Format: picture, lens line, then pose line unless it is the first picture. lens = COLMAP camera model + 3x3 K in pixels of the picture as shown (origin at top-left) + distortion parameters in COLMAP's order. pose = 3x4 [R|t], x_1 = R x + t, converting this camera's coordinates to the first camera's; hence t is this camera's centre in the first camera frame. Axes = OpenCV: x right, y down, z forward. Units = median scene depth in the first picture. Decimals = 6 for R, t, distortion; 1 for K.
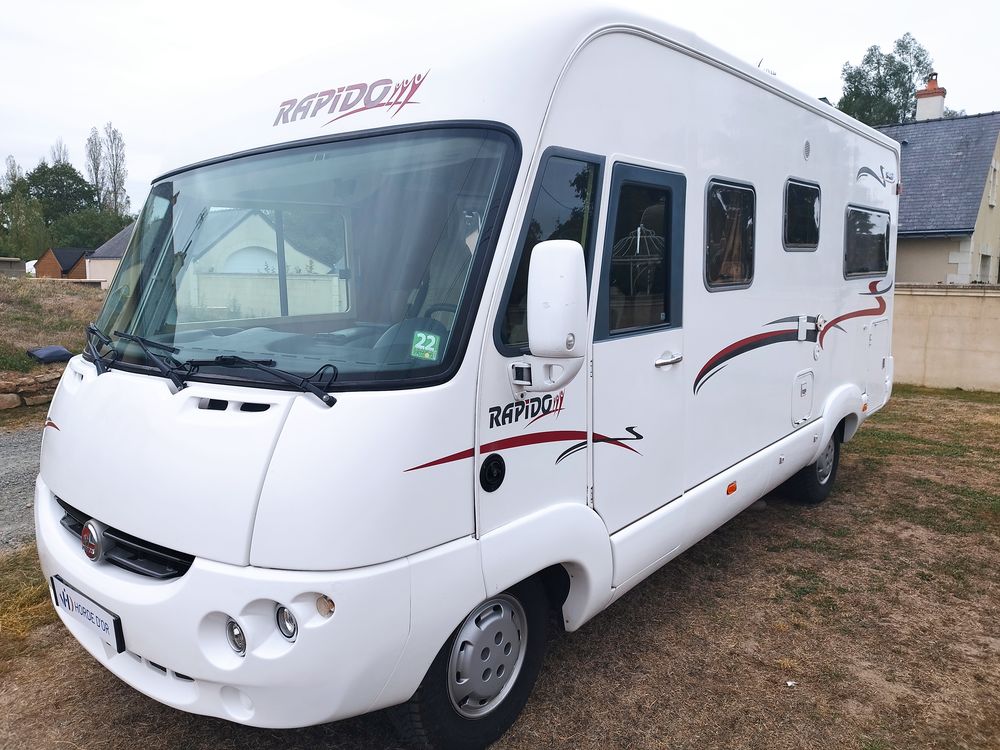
lens RADIAL K [[721.2, 0, 500.0], [0, 721.2, 375.0], [0, 0, 1]] dist [0.029442, -0.024649]
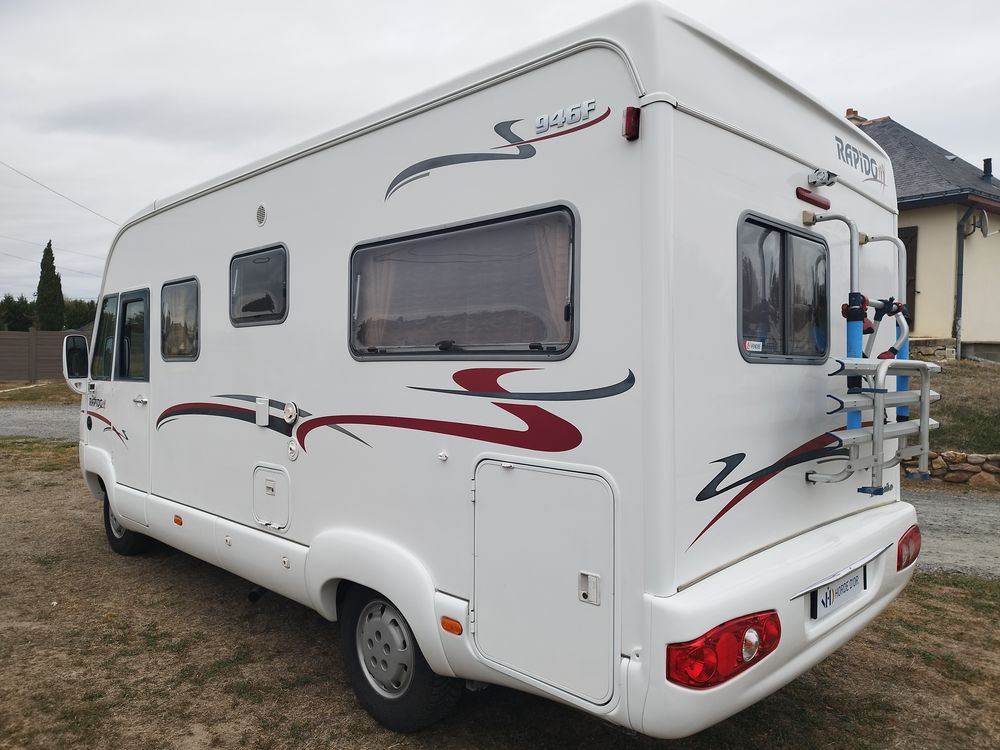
lens RADIAL K [[721.2, 0, 500.0], [0, 721.2, 375.0], [0, 0, 1]] dist [0.029442, -0.024649]
pose [[-0.088917, 0.030659, -0.995567, 1.291533], [-0.146363, 0.988274, 0.043507, -0.193052], [0.985227, 0.149583, -0.083387, 1.384101]]
